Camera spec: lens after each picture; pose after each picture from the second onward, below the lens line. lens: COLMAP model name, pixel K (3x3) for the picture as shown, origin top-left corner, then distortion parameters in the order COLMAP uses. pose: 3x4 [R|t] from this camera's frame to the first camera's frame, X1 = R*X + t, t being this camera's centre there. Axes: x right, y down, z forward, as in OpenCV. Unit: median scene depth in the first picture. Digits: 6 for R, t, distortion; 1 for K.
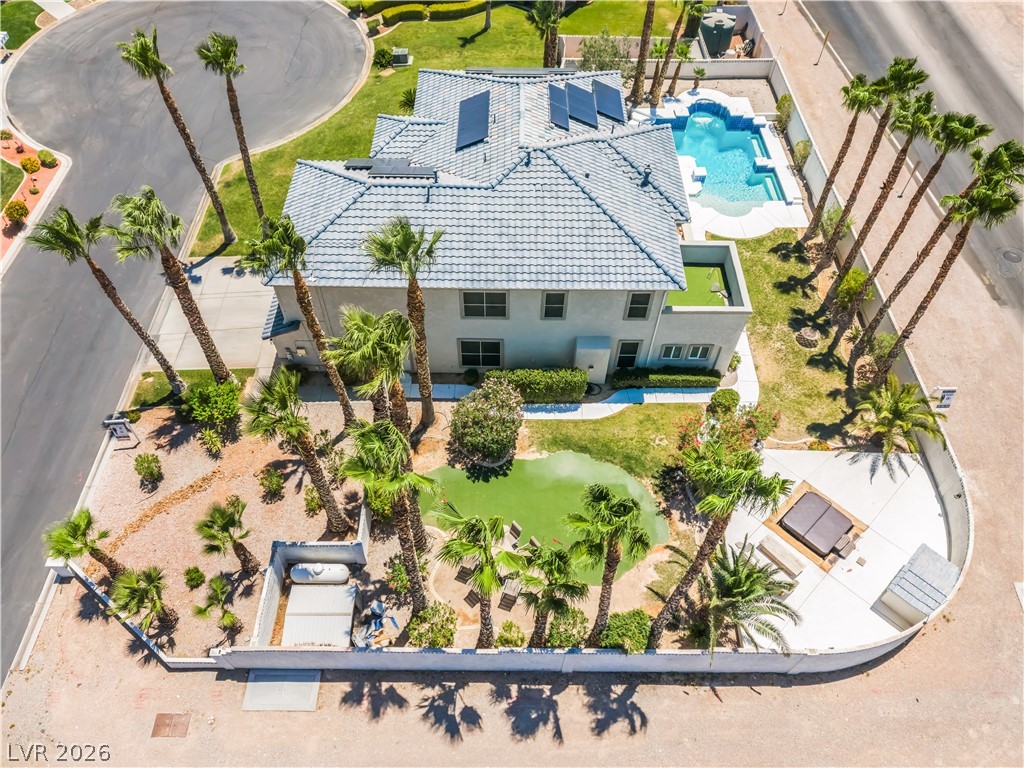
lens RADIAL K [[699.3, 0, 502.7], [0, 699.3, 447.5], [0, 0, 1]] dist [0.032405, -0.033613]
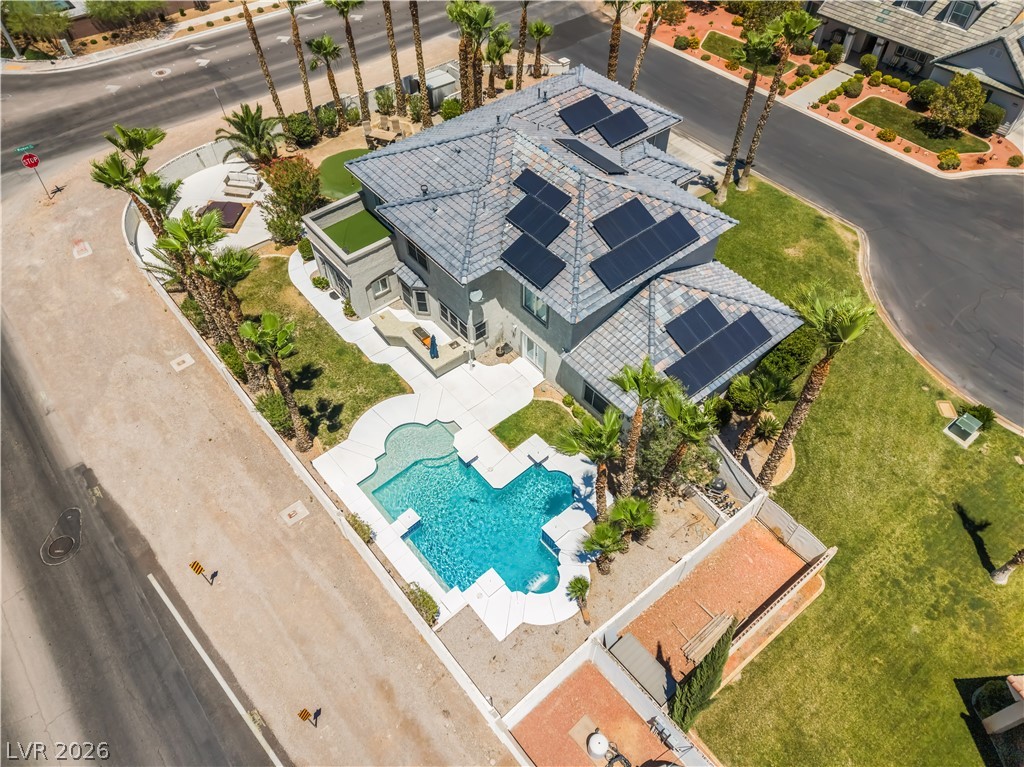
lens RADIAL K [[691.2, 0, 507.5], [0, 691.2, 385.2], [0, 0, 1]] dist [0.027671, -0.022721]
pose [[-0.771527, 0.488329, -0.407776, 0.698893], [-0.522461, -0.120600, 0.844092, -1.407299], [0.363017, 0.864286, 0.348179, 0.929621]]
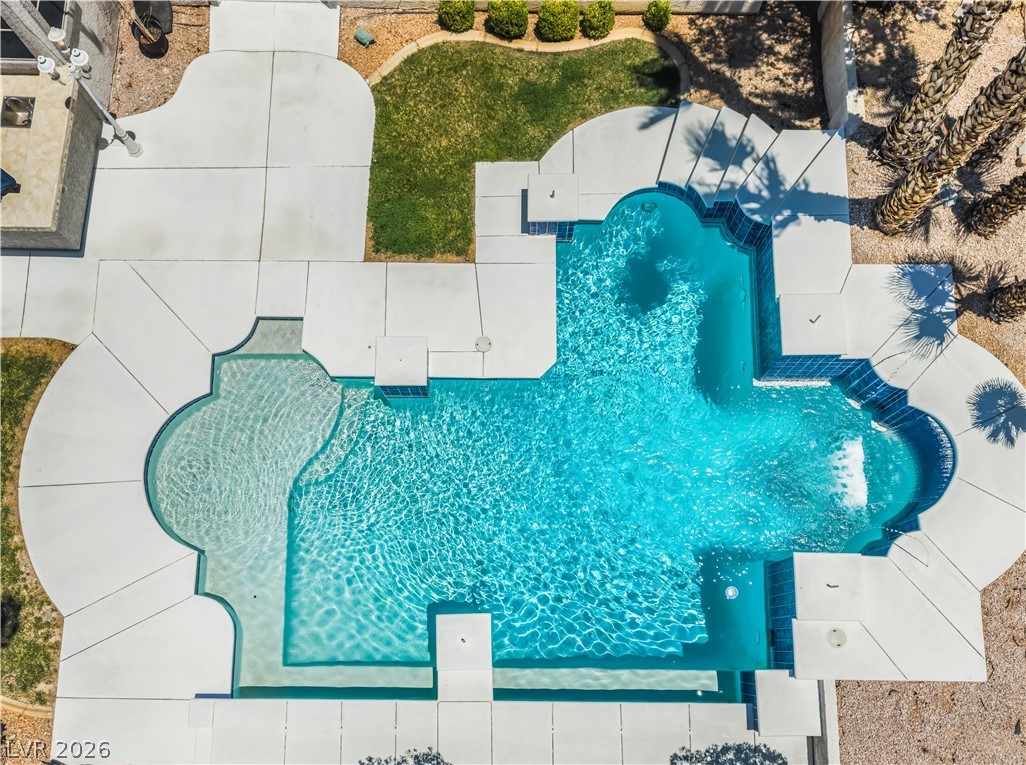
lens RADIAL K [[720.3, 0, 511.7], [0, 720.3, 532.1], [0, 0, 1]] dist [0.005801, 0.002268]
pose [[-0.019562, 0.986860, -0.160386, 0.506594], [-0.815891, 0.076962, 0.573061, -0.750056], [0.577874, 0.142068, 0.803665, 1.129694]]
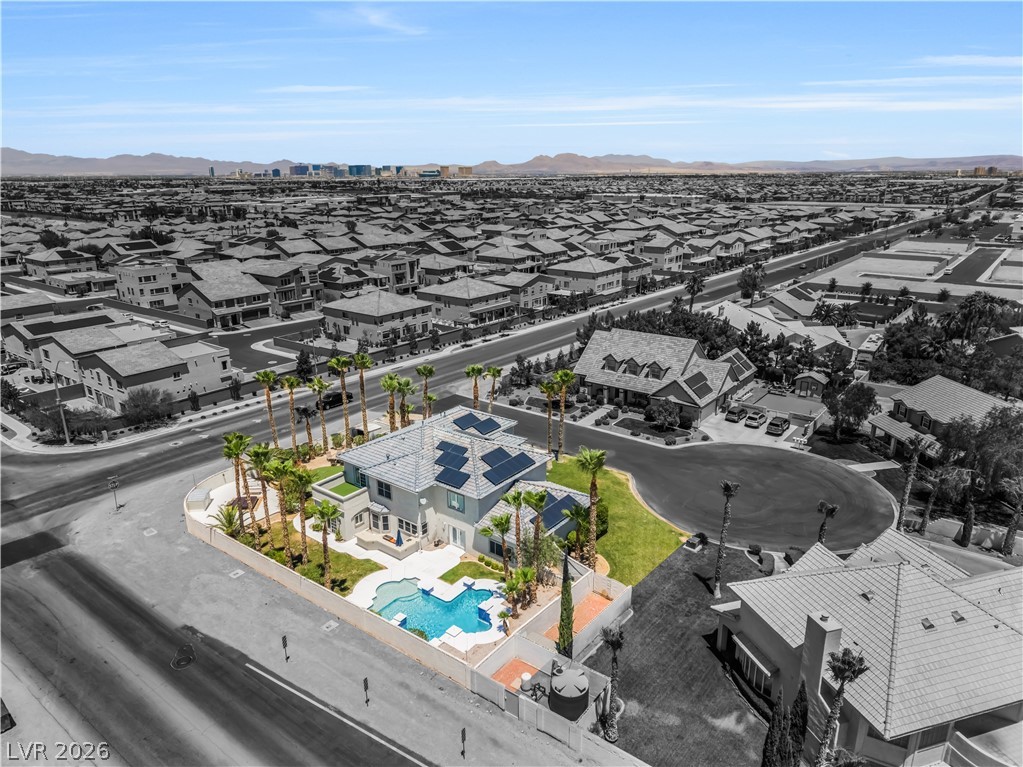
lens RADIAL K [[689.0, 0, 510.6], [0, 689.0, 384.1], [0, 0, 1]] dist [0.035134, -0.033840]
pose [[-0.612211, 0.238491, -0.753870, 1.441891], [-0.649723, 0.391627, 0.651527, -1.997414], [0.450619, 0.888679, -0.084805, 1.139427]]
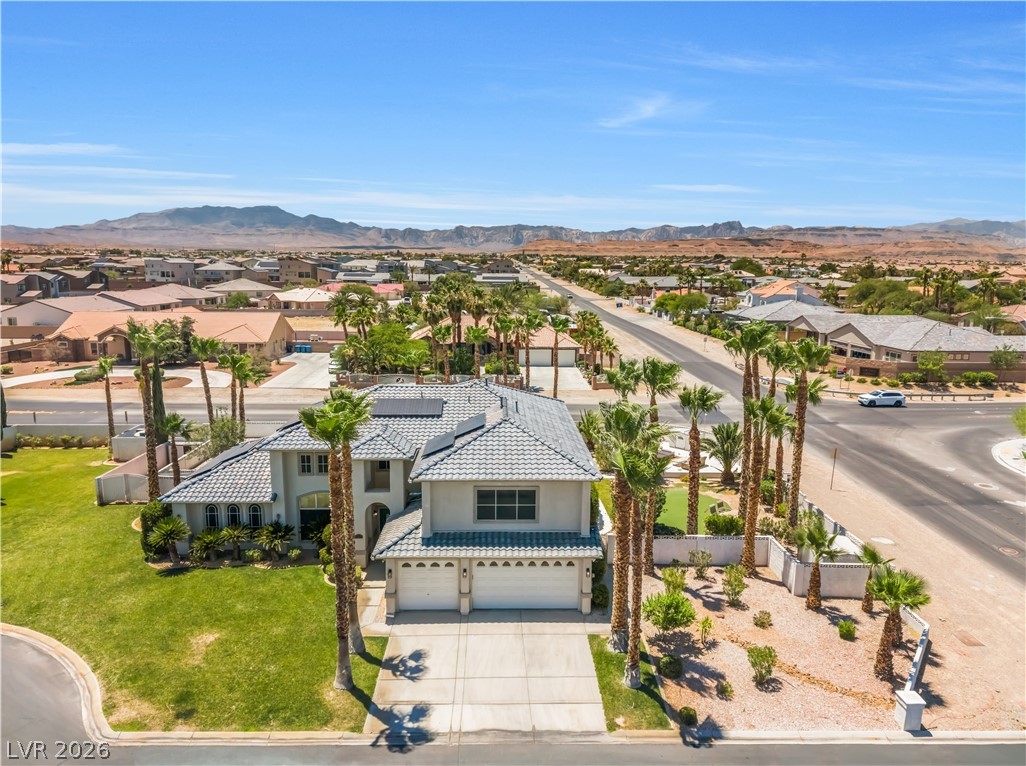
lens RADIAL K [[691.0, 0, 512.1], [0, 691.0, 383.6], [0, 0, 1]] dist [0.035134, -0.033840]
pose [[-0.034516, -0.175280, 0.983913, -1.242790], [0.820067, 0.557739, 0.128127, -0.514455], [-0.571225, 0.811298, 0.124490, 0.755821]]
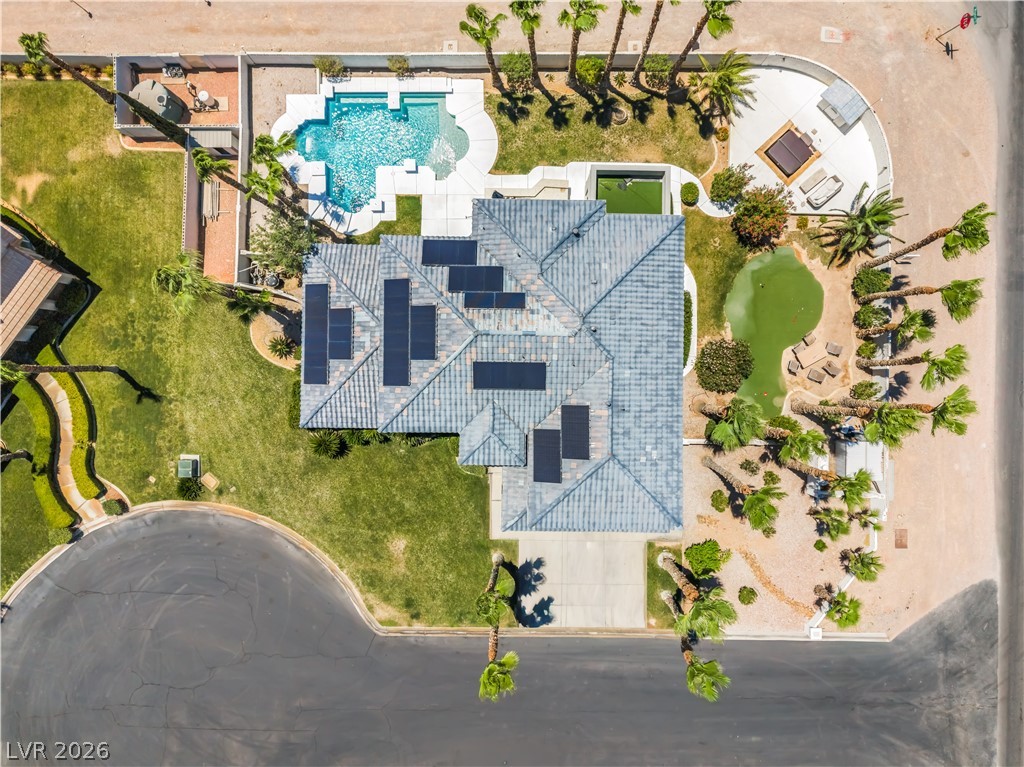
lens RADIAL K [[712.3, 0, 532.9], [0, 712.3, 359.3], [0, 0, 1]] dist [0.034003, -0.036920]
pose [[0.002778, -0.999882, 0.015129, -0.033851], [0.815473, 0.011022, 0.578690, -1.157482], [-0.578789, 0.010730, 0.815407, 0.034845]]
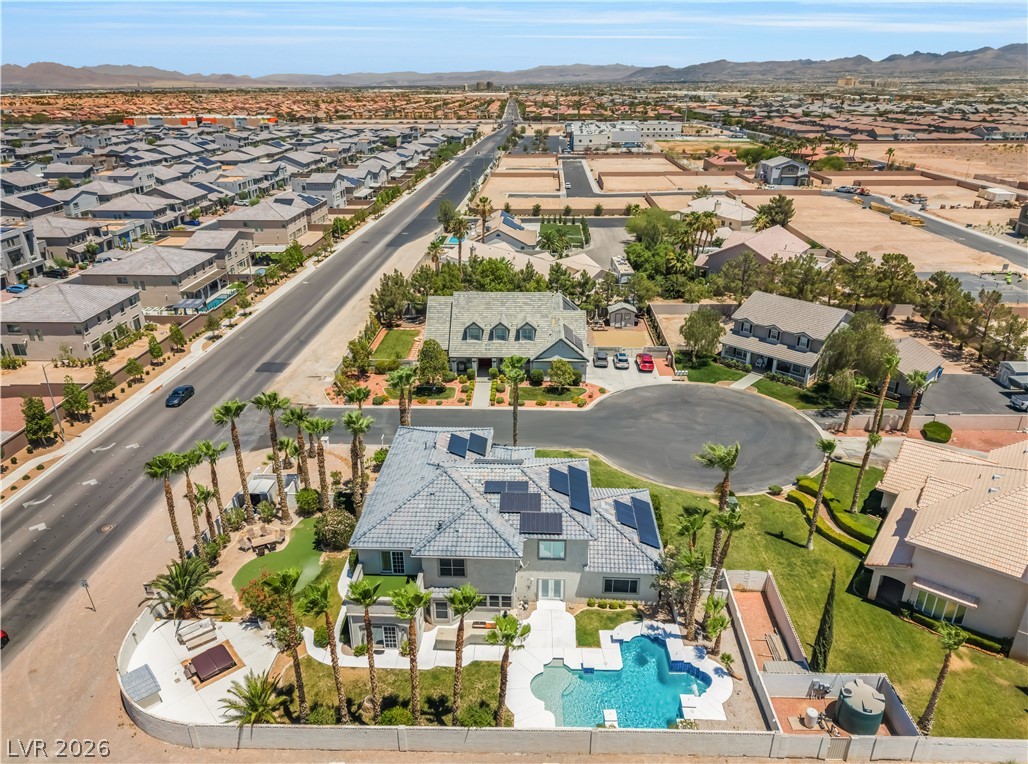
lens RADIAL K [[699.0, 0, 514.0], [0, 699.0, 382.0], [0, 0, 1]] dist [0.046200, -0.054129]
pose [[-0.035466, 0.395161, -0.917927, 1.477956], [-0.822126, 0.510687, 0.251611, -1.059139], [0.568200, 0.763575, 0.306760, 0.383455]]
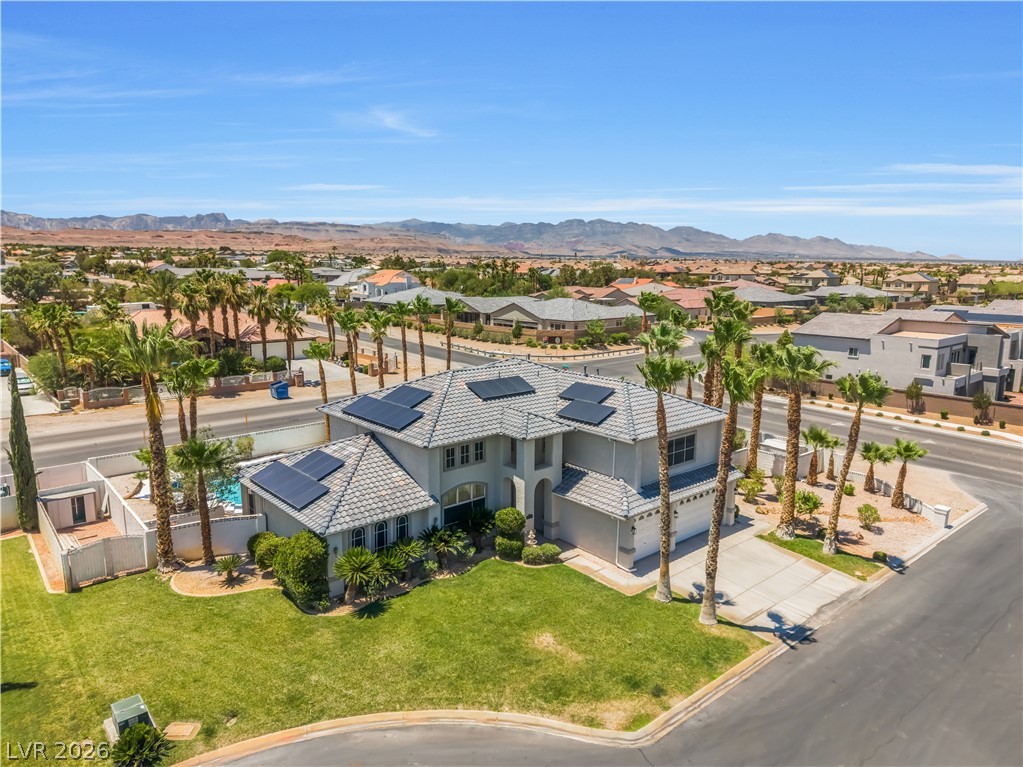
lens RADIAL K [[689.0, 0, 510.6], [0, 689.0, 384.1], [0, 0, 1]] dist [0.035134, -0.033840]
pose [[-0.661429, -0.140979, 0.736638, -0.938607], [0.613441, 0.463395, 0.639496, -1.250479], [-0.431510, 0.874866, -0.220020, 1.301083]]
